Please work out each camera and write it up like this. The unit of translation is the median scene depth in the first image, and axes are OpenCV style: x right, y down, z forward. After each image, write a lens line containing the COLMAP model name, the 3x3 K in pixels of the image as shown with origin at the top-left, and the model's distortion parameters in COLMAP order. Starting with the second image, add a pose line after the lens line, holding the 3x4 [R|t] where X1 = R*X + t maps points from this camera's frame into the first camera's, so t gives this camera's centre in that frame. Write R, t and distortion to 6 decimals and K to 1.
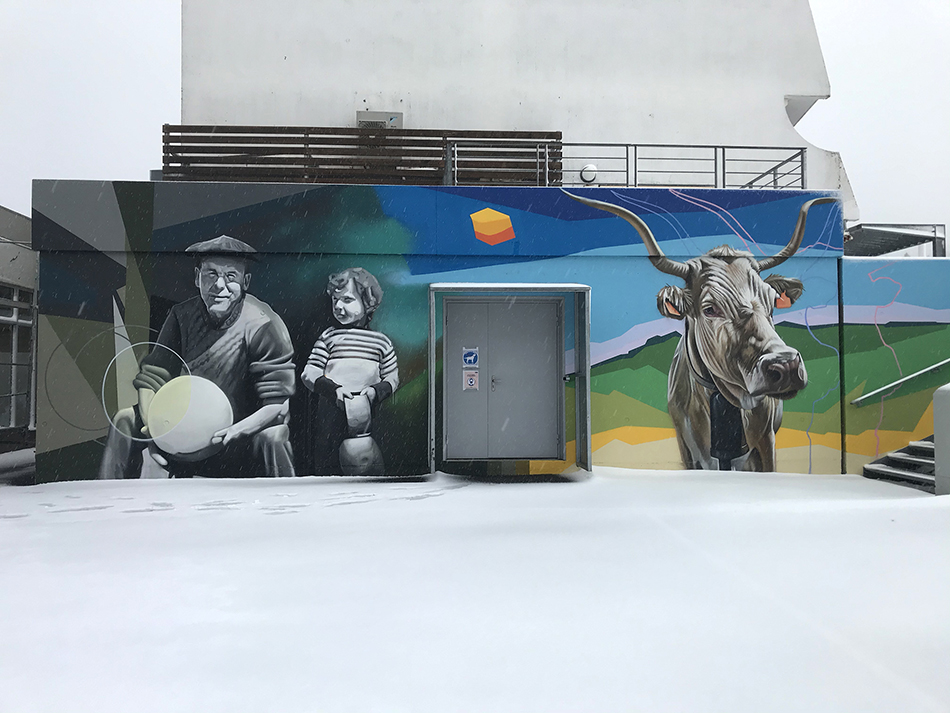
lens RADIAL K [[778.7, 0, 475.5], [0, 778.7, 350.0], [0, 0, 1]] dist [0.033637, -0.013824]
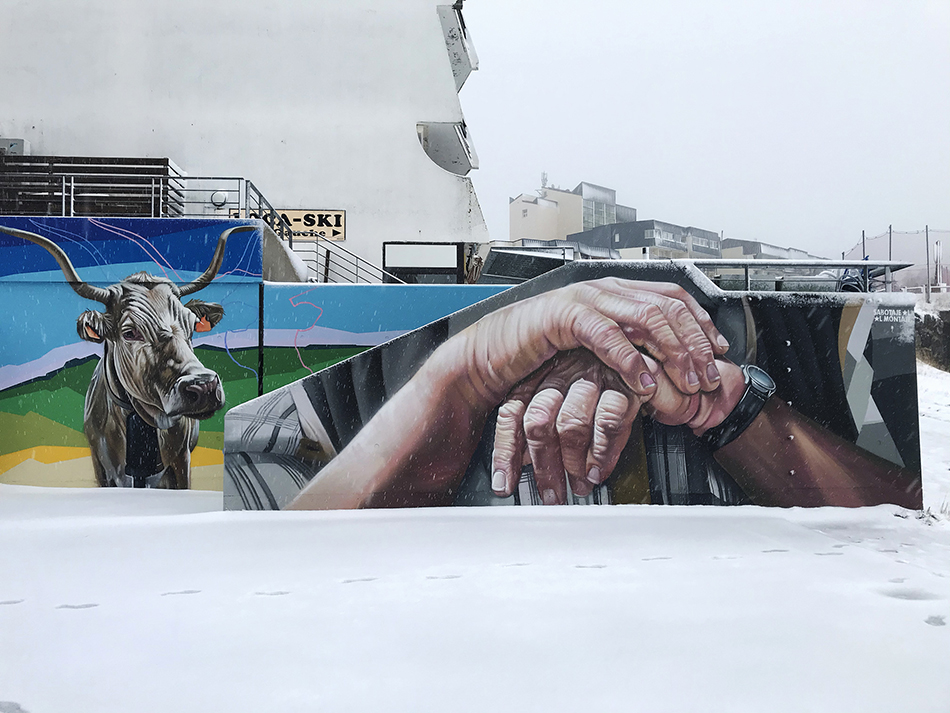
lens RADIAL K [[778.7, 0, 473.8], [0, 778.7, 360.2], [0, 0, 1]] dist [0.033637, -0.013824]
pose [[0.999816, -0.001535, -0.019126, 0.779118], [0.001416, 0.999980, -0.006224, -0.008675], [0.019135, 0.006196, 0.999798, -0.035574]]
